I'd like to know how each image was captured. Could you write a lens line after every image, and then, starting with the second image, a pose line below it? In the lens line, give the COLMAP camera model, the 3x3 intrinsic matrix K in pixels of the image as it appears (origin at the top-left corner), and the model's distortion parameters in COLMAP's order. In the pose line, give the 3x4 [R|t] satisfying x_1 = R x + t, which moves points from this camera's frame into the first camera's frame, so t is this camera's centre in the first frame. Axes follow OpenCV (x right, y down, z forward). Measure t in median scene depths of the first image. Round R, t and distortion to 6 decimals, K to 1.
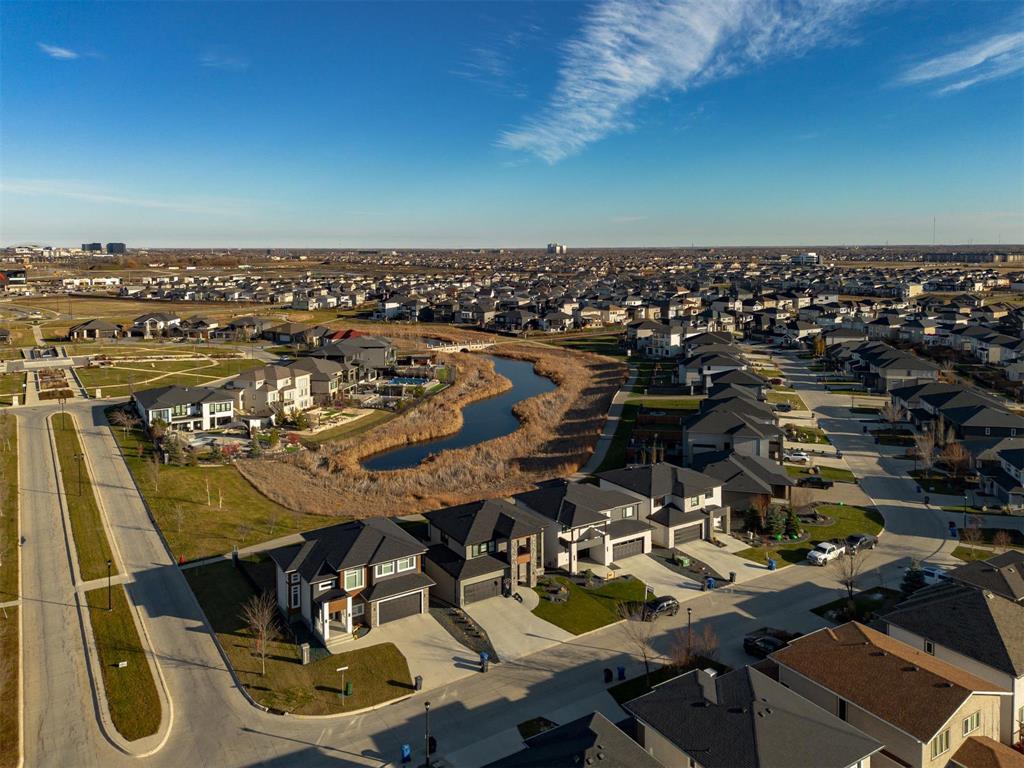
lens RADIAL K [[758.6, 0, 513.2], [0, 758.6, 333.9], [0, 0, 1]] dist [0.026418, -0.001277]
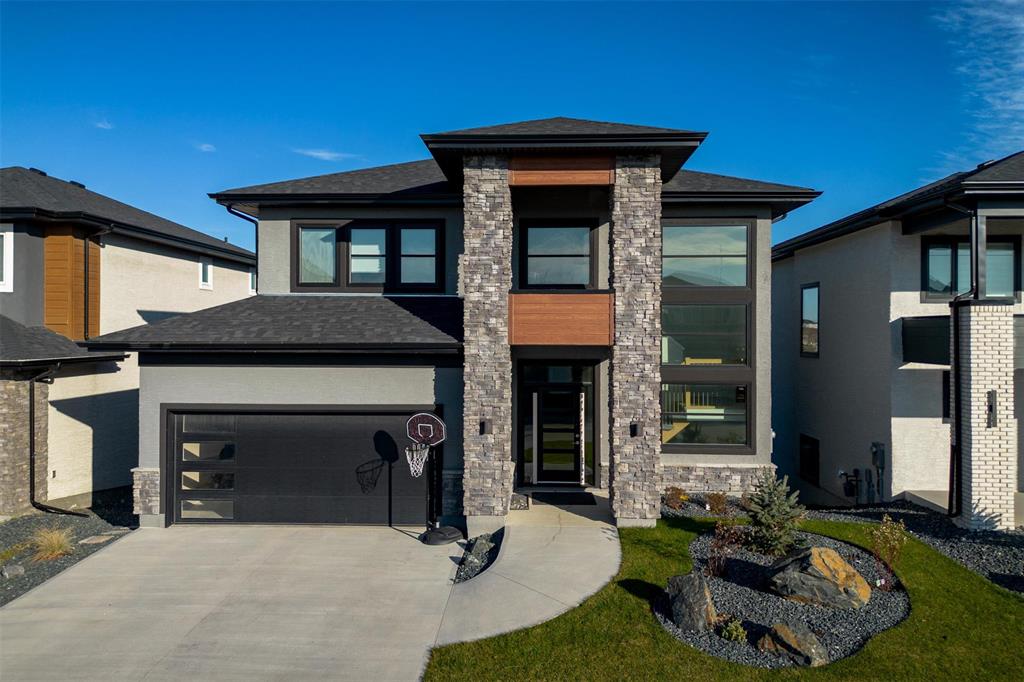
lens RADIAL K [[714.1, 0, 509.9], [0, 714.1, 319.3], [0, 0, 1]] dist [0.009828, 0.006375]
pose [[0.815403, -0.022161, -0.578469, 0.060323], [-0.063933, 0.989707, -0.128036, 0.212458], [0.575352, 0.141384, 0.805593, 0.590167]]
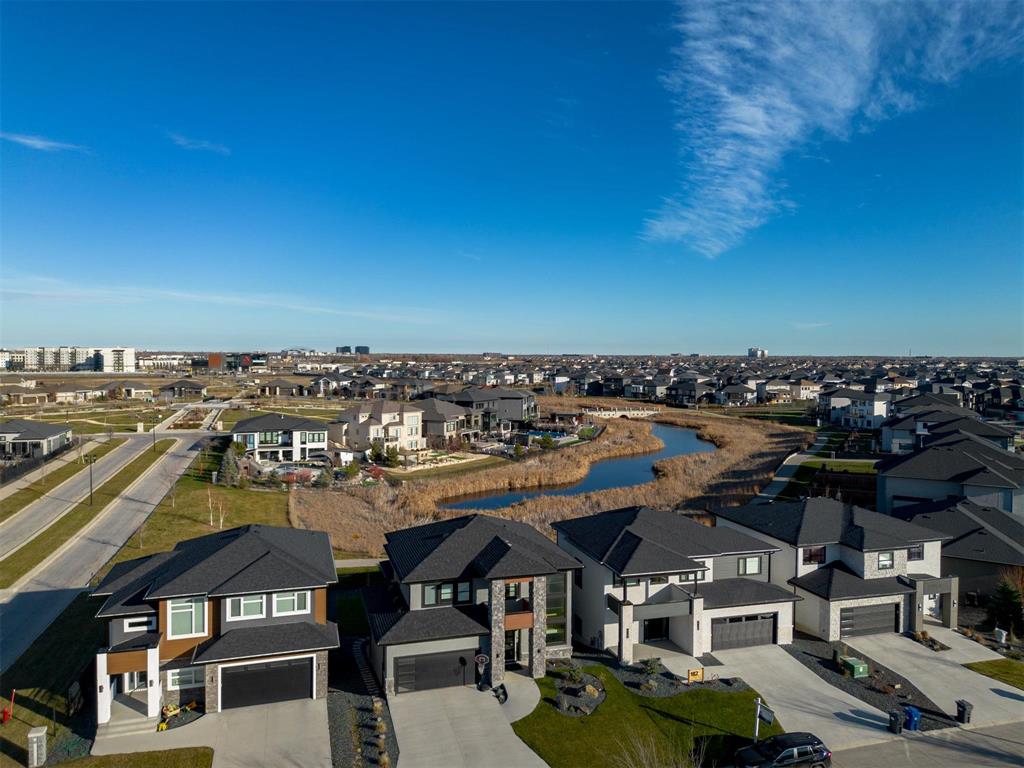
lens RADIAL K [[714.2, 0, 512.7], [0, 714.2, 406.5], [0, 0, 1]] dist [0.051942, -0.064695]
pose [[0.962989, 0.027881, -0.268095, 0.093969], [-0.038150, 0.998721, -0.033170, 0.109796], [0.266827, 0.042170, 0.962821, 0.343747]]
